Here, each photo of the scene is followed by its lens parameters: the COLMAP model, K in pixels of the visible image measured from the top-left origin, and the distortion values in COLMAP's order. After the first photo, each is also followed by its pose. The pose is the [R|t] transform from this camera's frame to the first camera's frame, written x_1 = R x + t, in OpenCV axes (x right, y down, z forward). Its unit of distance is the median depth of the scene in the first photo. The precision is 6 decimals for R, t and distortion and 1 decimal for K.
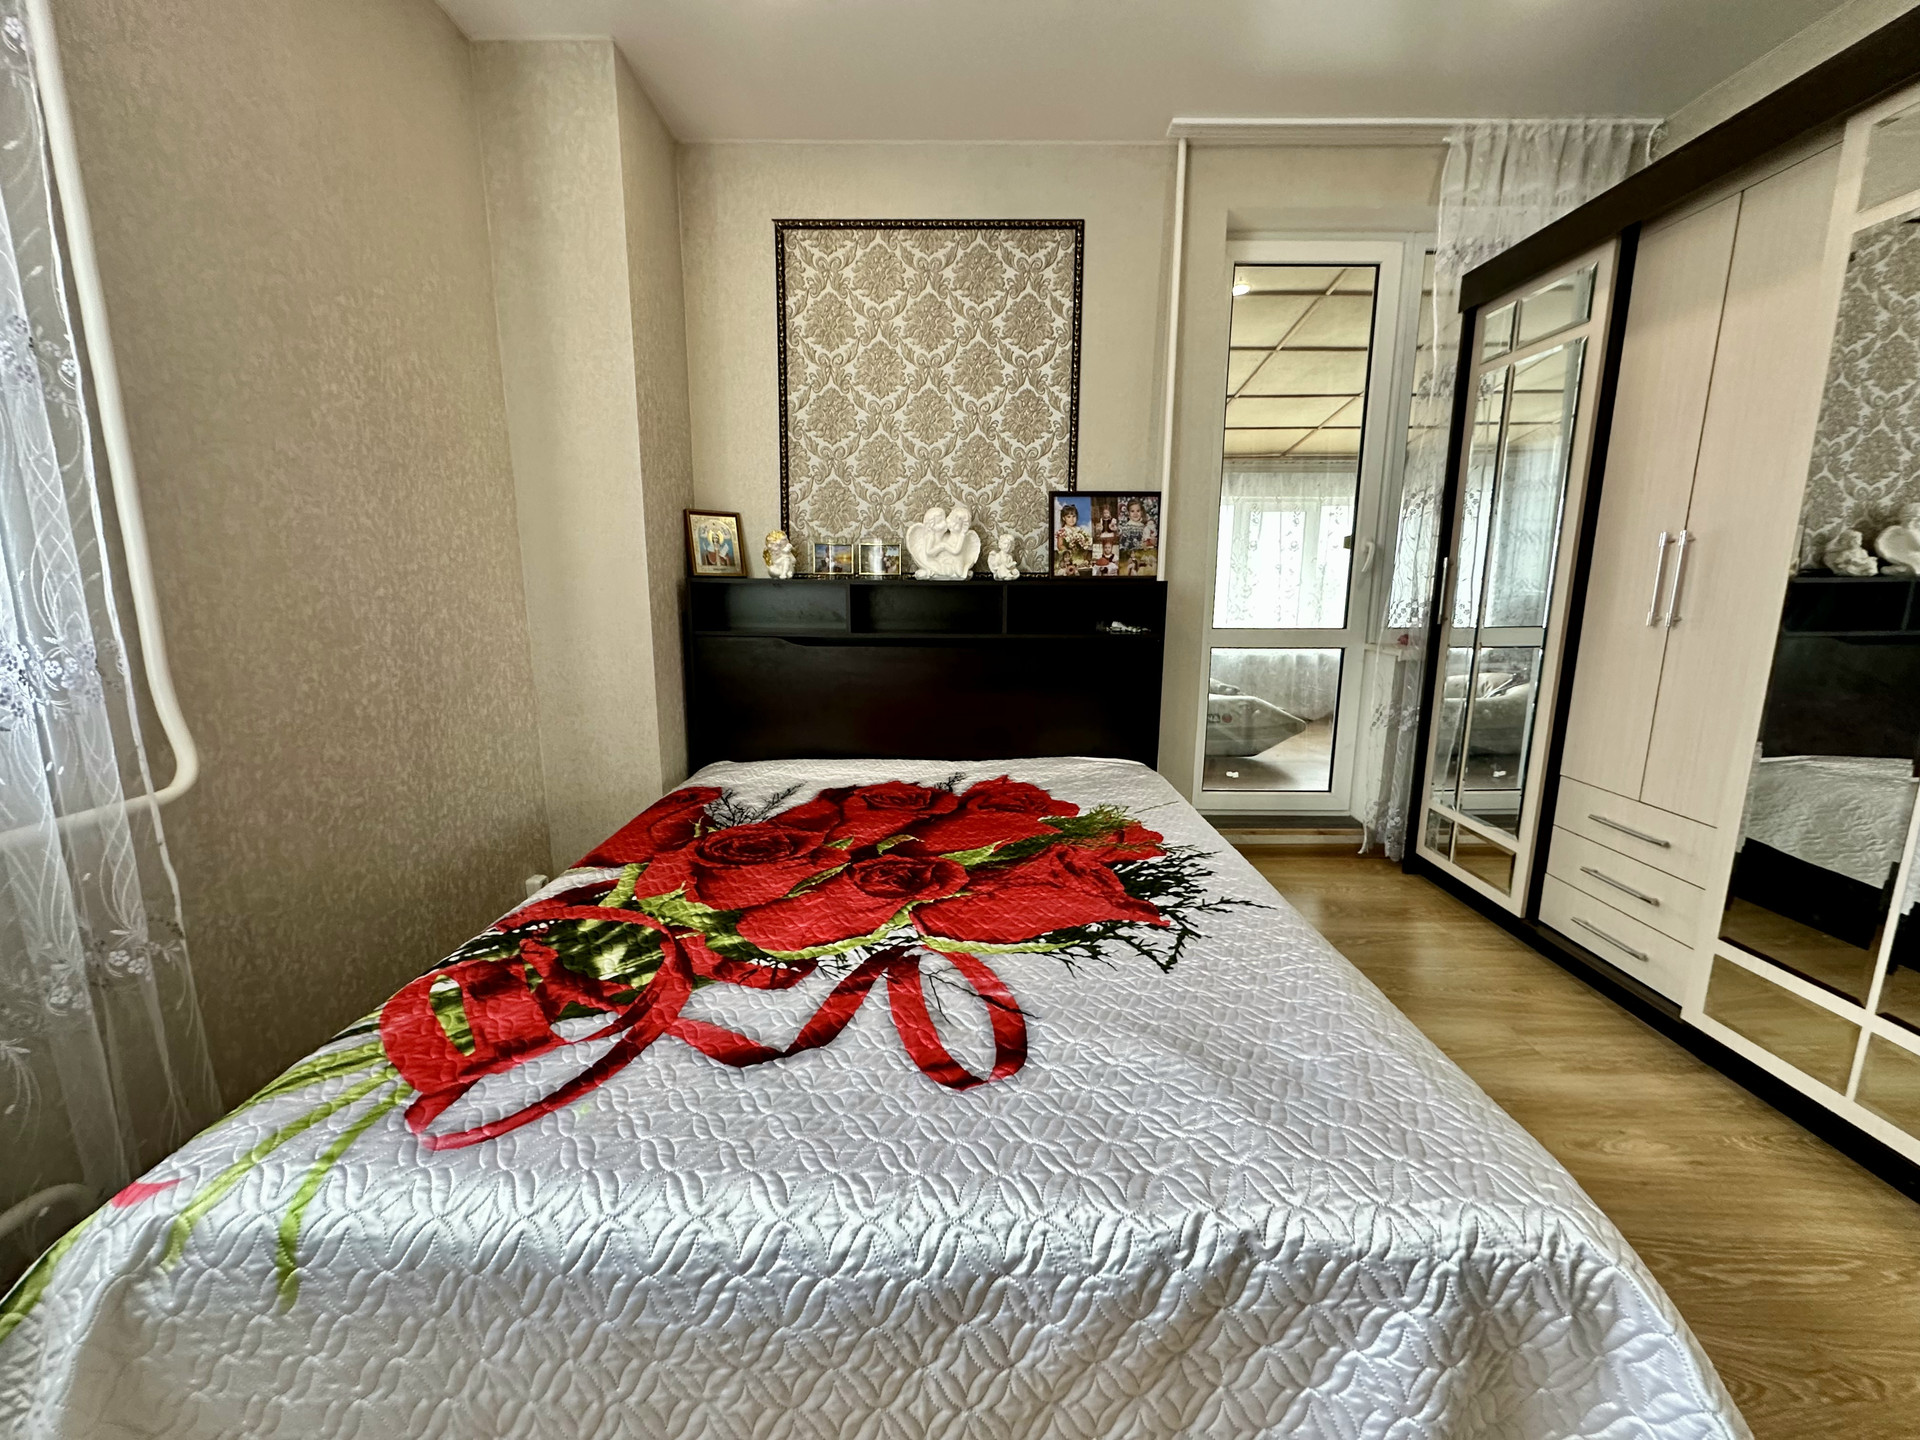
lens RADIAL K [[765.8, 0, 959.4], [0, 765.8, 718.6], [0, 0, 1]] dist [-0.002702, 0.000354]
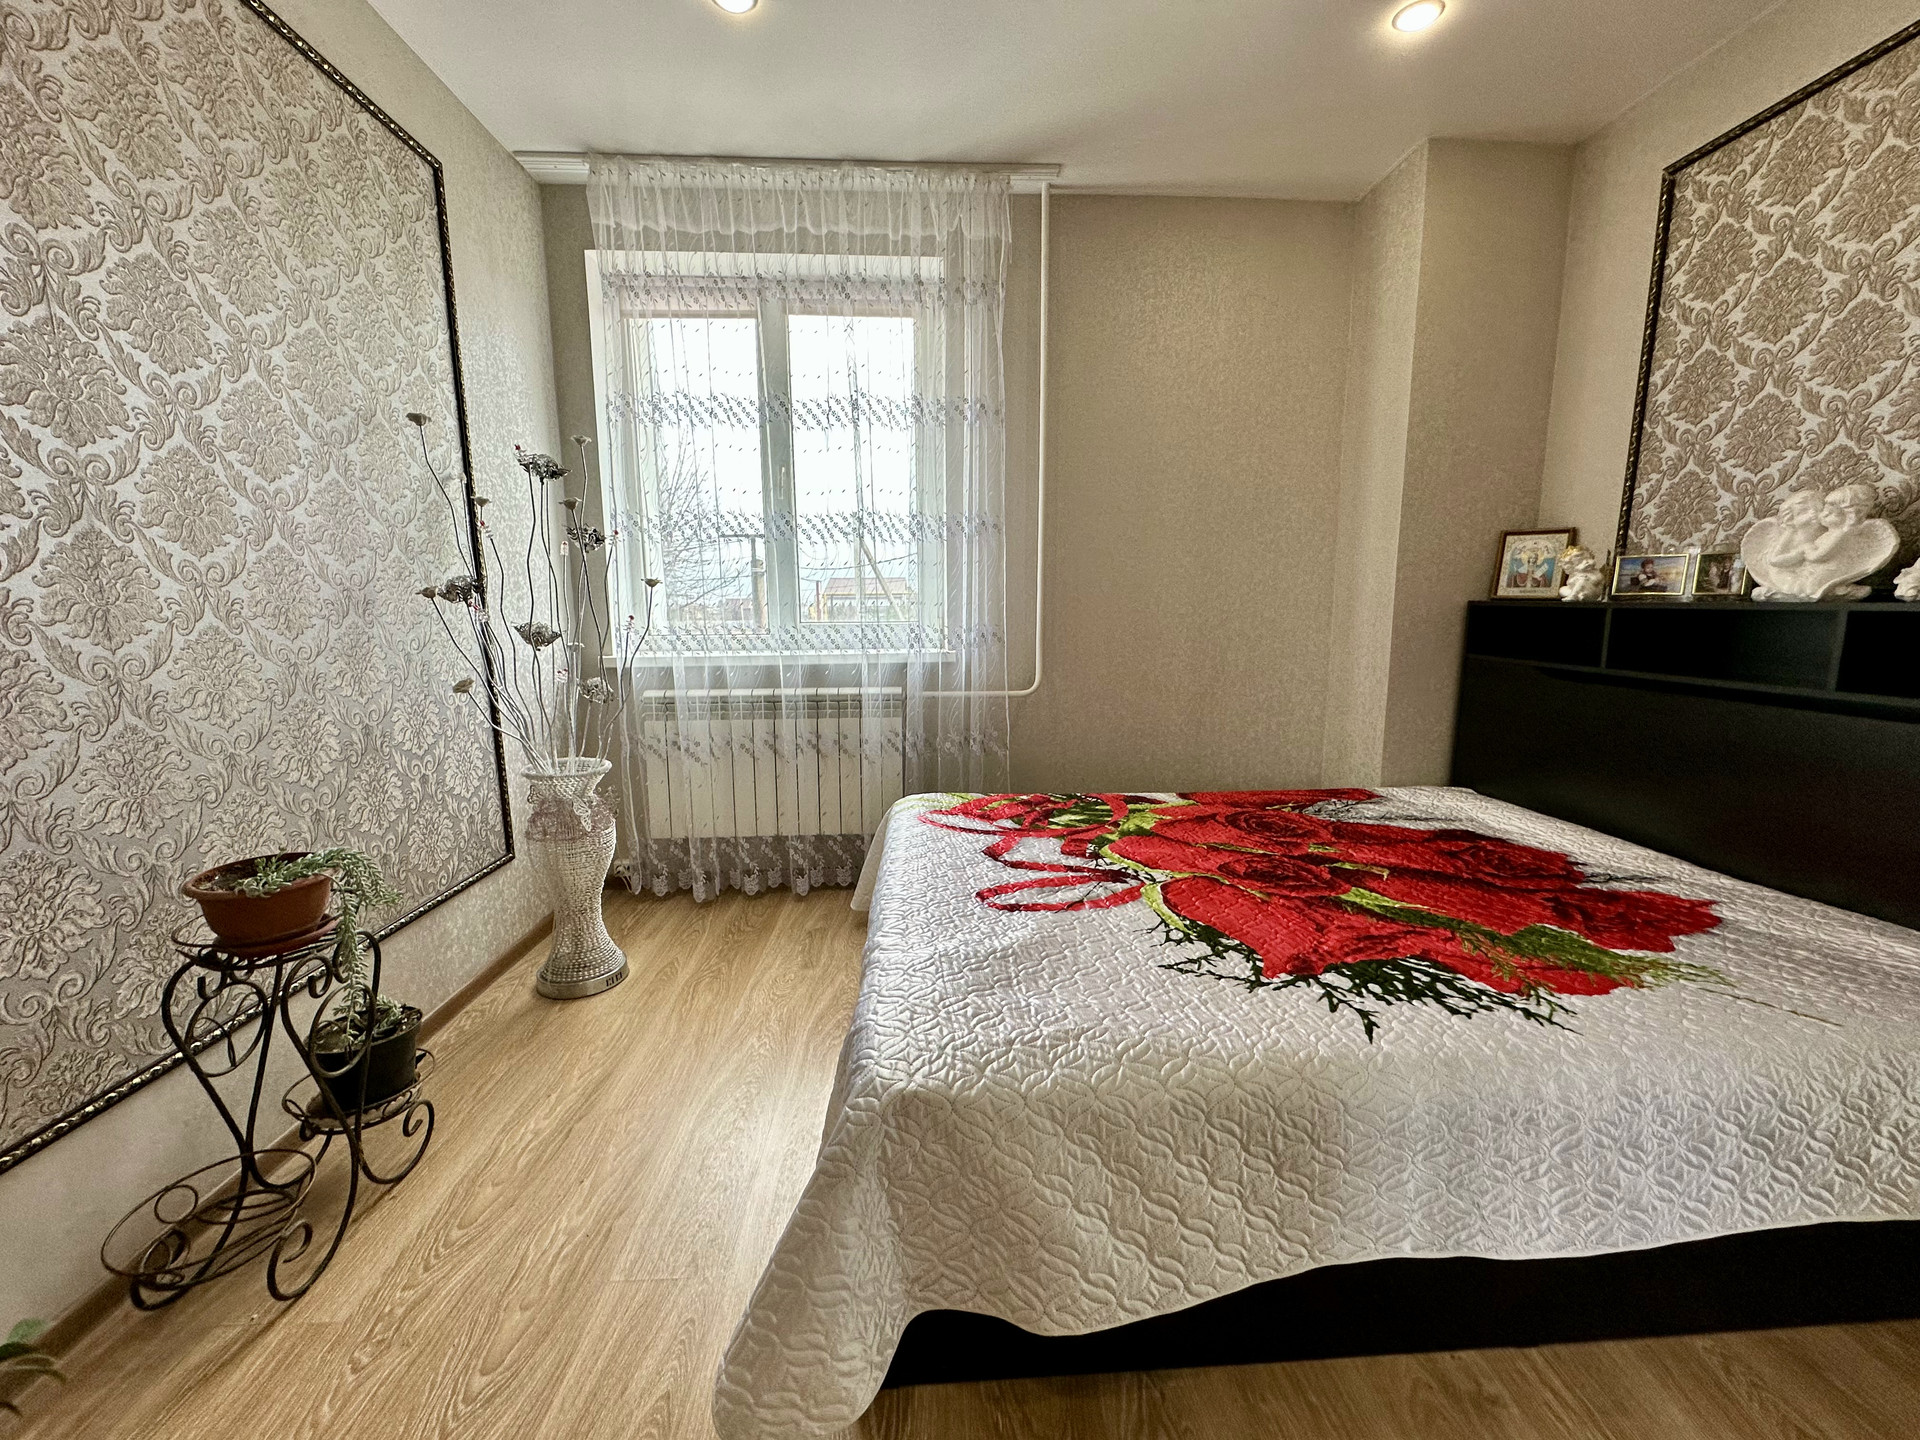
lens RADIAL K [[765.8, 0, 959.4], [0, 765.8, 718.6], [0, 0, 1]] dist [-0.002702, 0.000354]
pose [[0.055785, 0.146582, -0.987624, 1.027255], [-0.174779, 0.975325, 0.134885, -0.084493], [0.983026, 0.165091, 0.080028, 0.471596]]
